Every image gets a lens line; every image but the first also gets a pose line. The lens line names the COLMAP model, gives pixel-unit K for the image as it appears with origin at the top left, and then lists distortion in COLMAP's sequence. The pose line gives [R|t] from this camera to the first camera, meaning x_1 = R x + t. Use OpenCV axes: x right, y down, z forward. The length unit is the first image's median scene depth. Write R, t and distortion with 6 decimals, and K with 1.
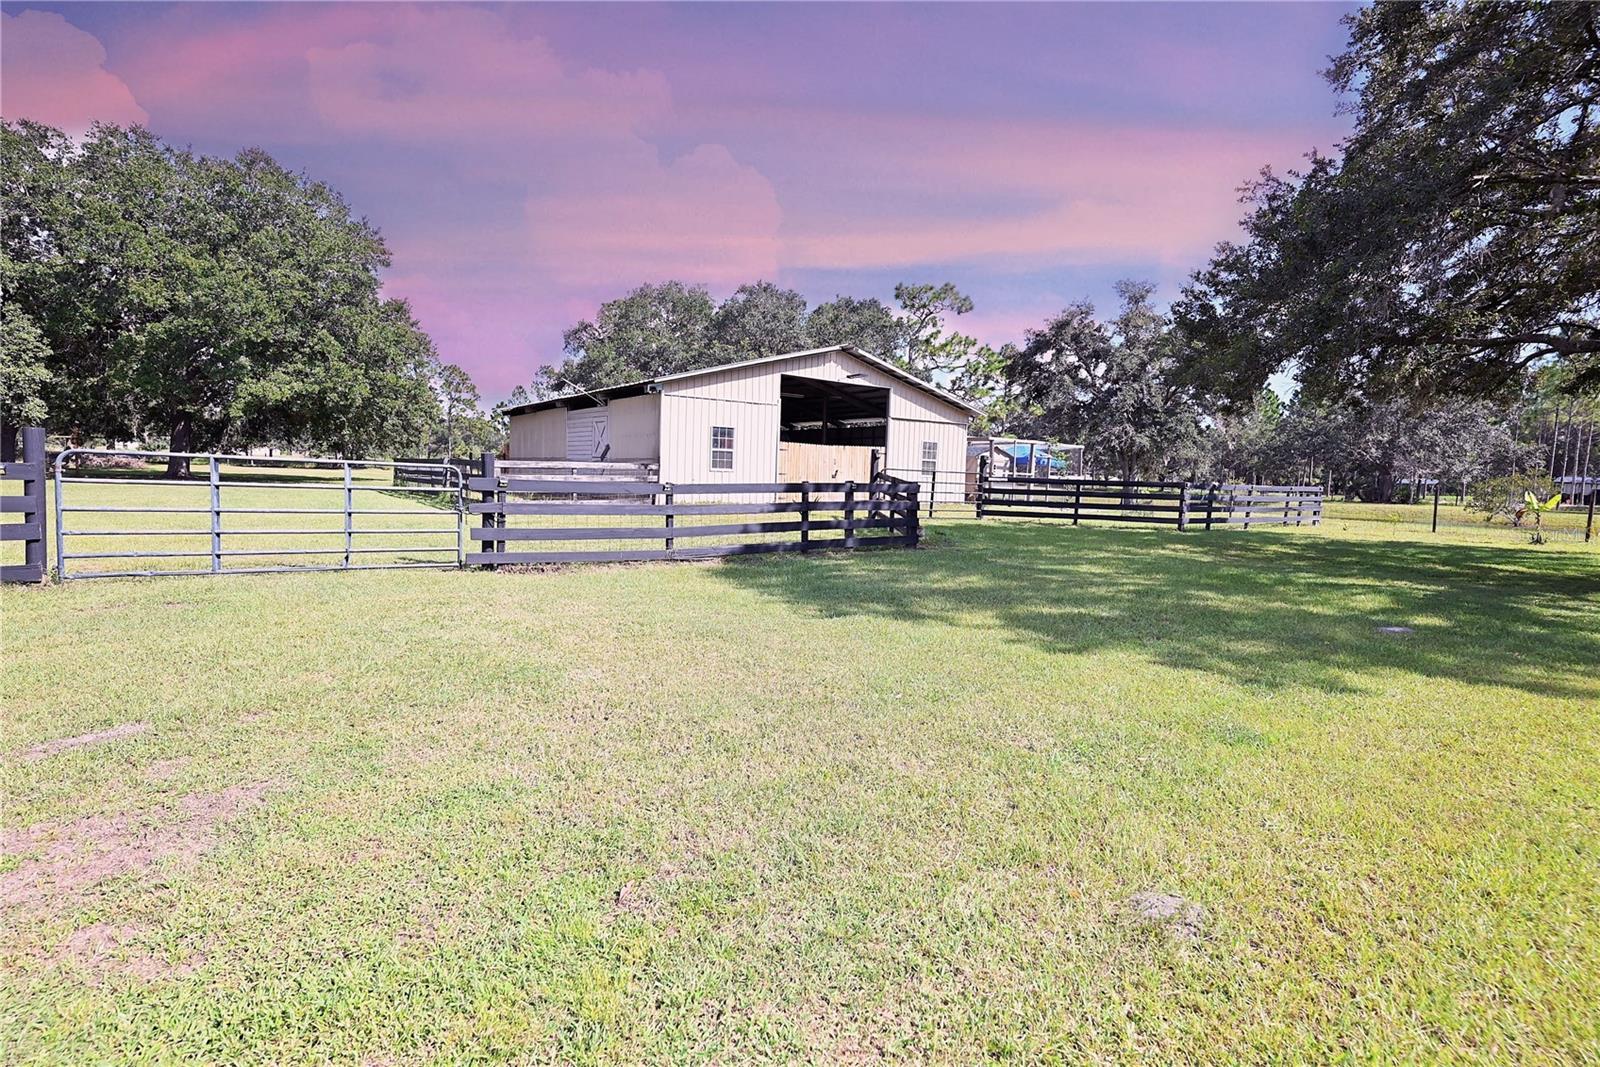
lens RADIAL K [[781.4, 0, 800.0], [0, 781.4, 533.5], [0, 0, 1]] dist [0.000390, 0.000315]
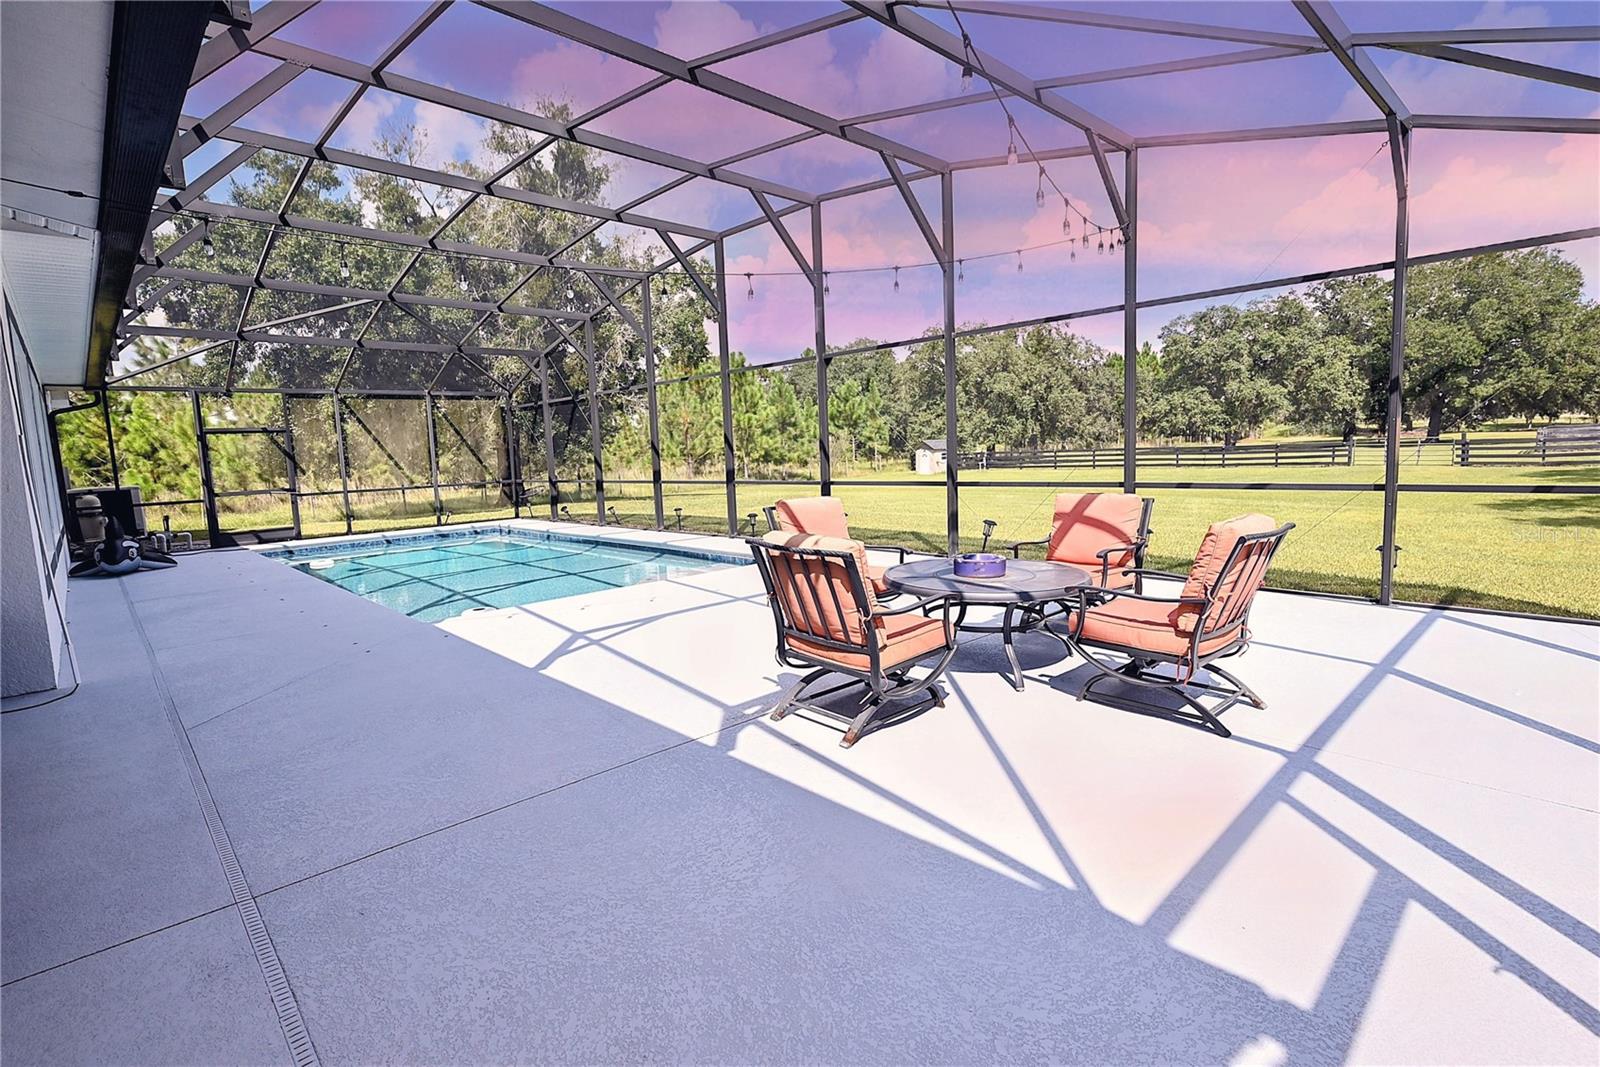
lens RADIAL K [[755.2, 0, 837.4], [0, 755.2, 535.0], [0, 0, 1]] dist [-0.001354, -0.000151]
pose [[0.187462, 0.077755, -0.979190, 0.825577], [-0.030938, 0.996835, 0.073233, 0.065874], [0.981785, 0.016566, 0.189274, -0.813251]]
